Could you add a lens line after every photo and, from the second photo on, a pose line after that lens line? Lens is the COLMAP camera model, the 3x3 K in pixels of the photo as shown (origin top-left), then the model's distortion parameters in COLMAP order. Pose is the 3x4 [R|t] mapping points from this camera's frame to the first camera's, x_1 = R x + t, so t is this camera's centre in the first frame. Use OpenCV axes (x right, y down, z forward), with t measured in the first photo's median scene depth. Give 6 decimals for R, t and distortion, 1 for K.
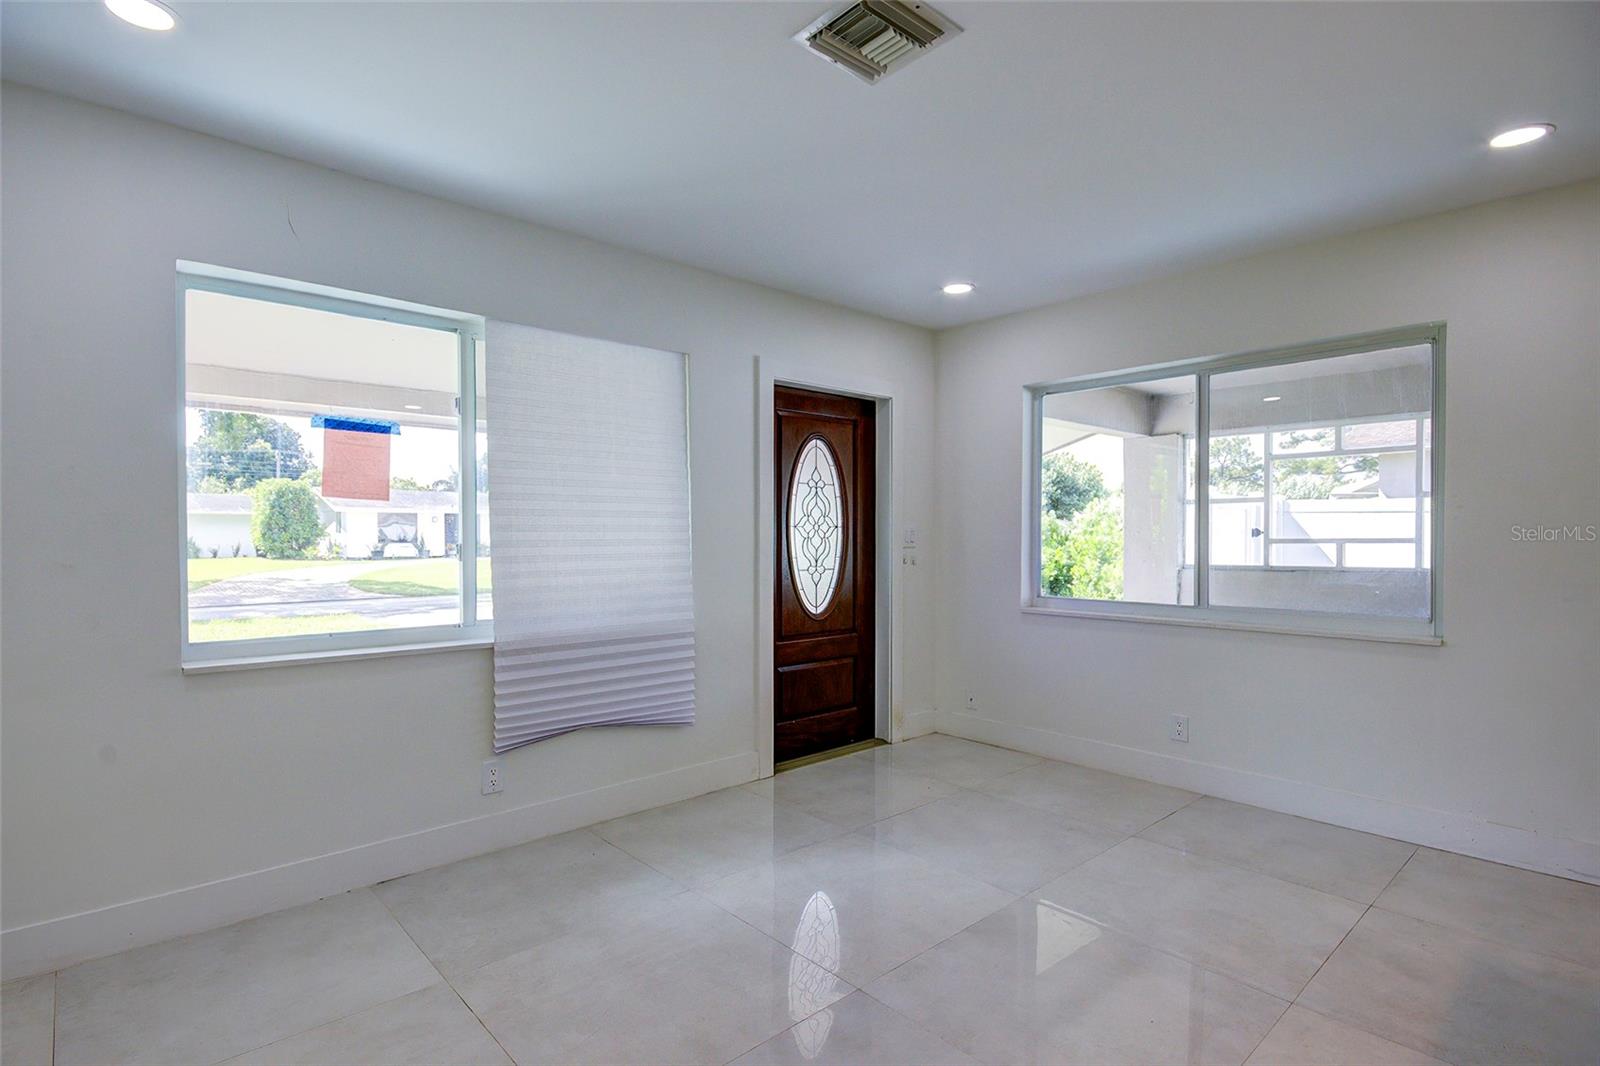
lens RADIAL K [[777.7, 0, 807.0], [0, 777.7, 547.2], [0, 0, 1]] dist [0.006614, 0.000349]
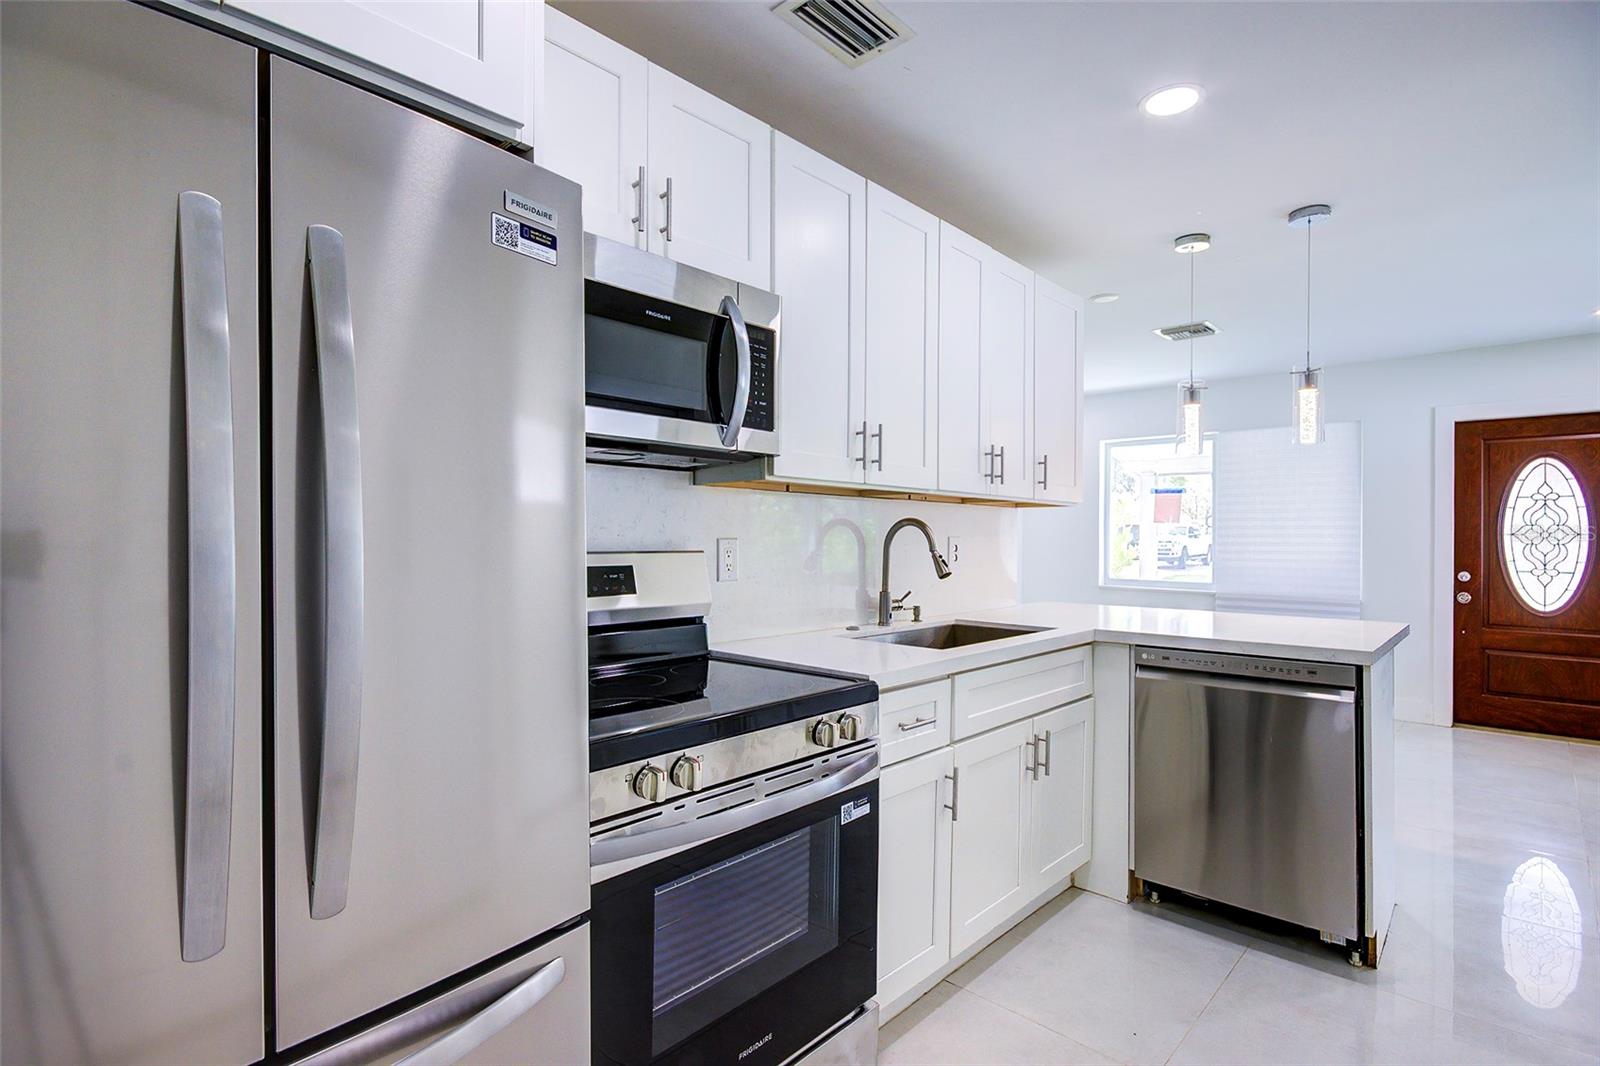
lens RADIAL K [[777.7, 0, 799.2], [0, 777.7, 533.4], [0, 0, 1]] dist [0.006614, 0.000349]
pose [[0.077681, 0.004590, -0.996968, 1.279724], [-0.016802, 0.999853, 0.003294, -0.015890], [0.996837, 0.016496, 0.077746, -0.206059]]
